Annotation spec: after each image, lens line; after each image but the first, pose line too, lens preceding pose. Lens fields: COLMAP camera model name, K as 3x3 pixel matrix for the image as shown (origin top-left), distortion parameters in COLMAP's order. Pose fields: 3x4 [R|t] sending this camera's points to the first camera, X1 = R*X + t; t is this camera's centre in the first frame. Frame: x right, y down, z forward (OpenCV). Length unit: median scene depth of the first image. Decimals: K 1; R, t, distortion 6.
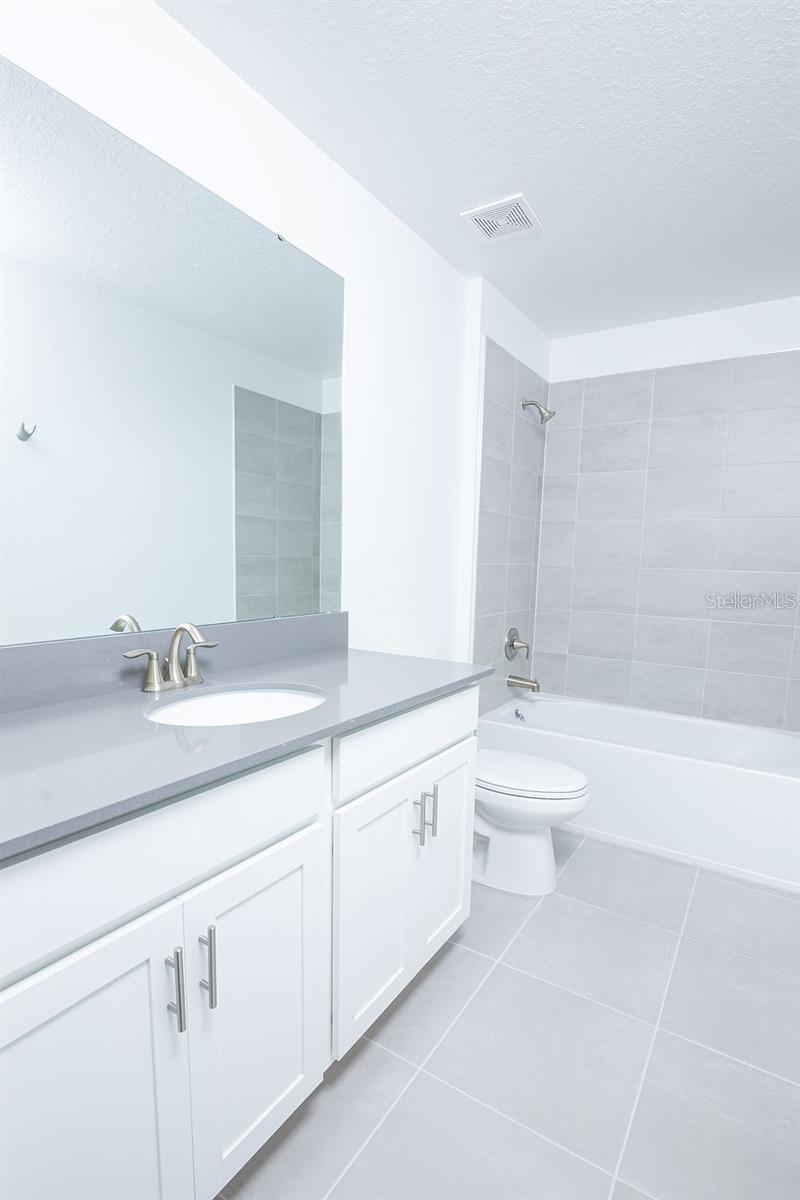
lens RADIAL K [[579.9, 0, 404.0], [0, 579.9, 626.1], [0, 0, 1]] dist [-0.019019, 0.000636]
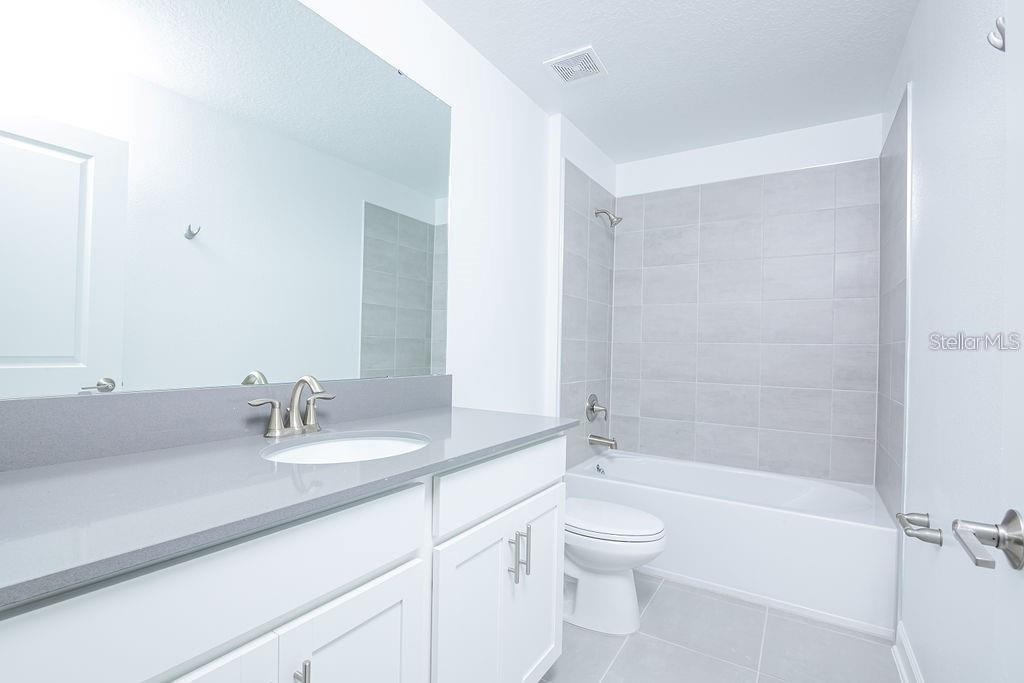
lens RADIAL K [[468.3, 0, 501.2], [0, 468.3, 342.6], [0, 0, 1]] dist [-0.018992, 0.000858]
pose [[0.999993, -0.003672, -0.000327, 0.002258], [0.003597, 0.991278, -0.131740, 0.026300], [0.000808, 0.131738, 0.991284, 0.043091]]
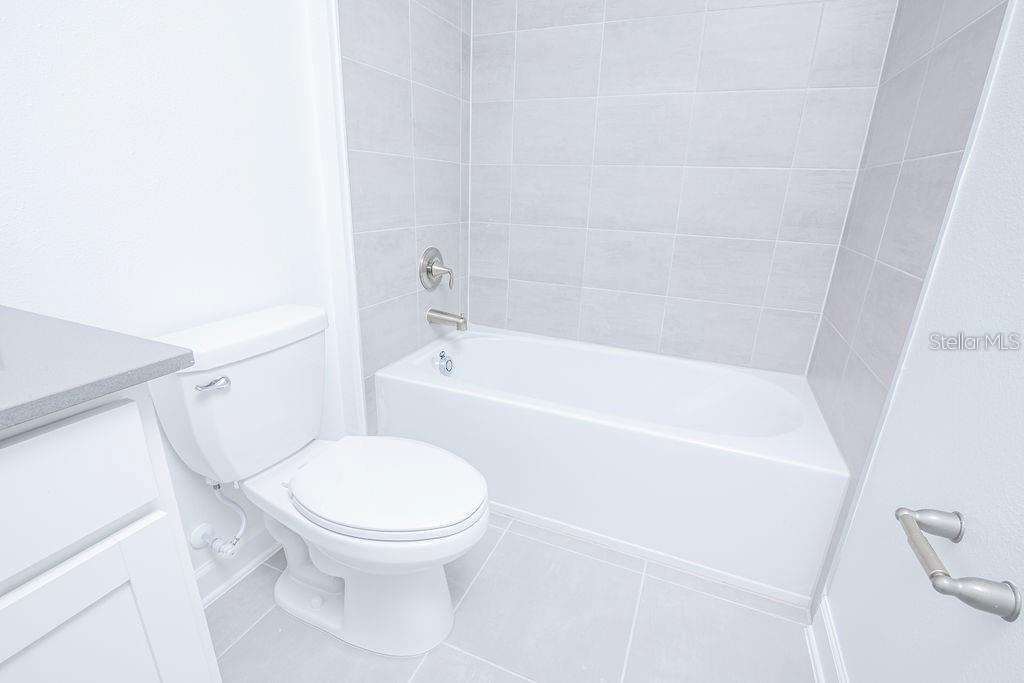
lens RADIAL K [[468.3, 0, 508.2], [0, 468.3, 343.2], [0, 0, 1]] dist [-0.018992, 0.000858]
pose [[0.985653, -0.047879, 0.161853, 0.199643], [0.014177, 0.979019, 0.203277, 0.002828], [-0.168190, -0.198066, 0.965651, 0.399984]]
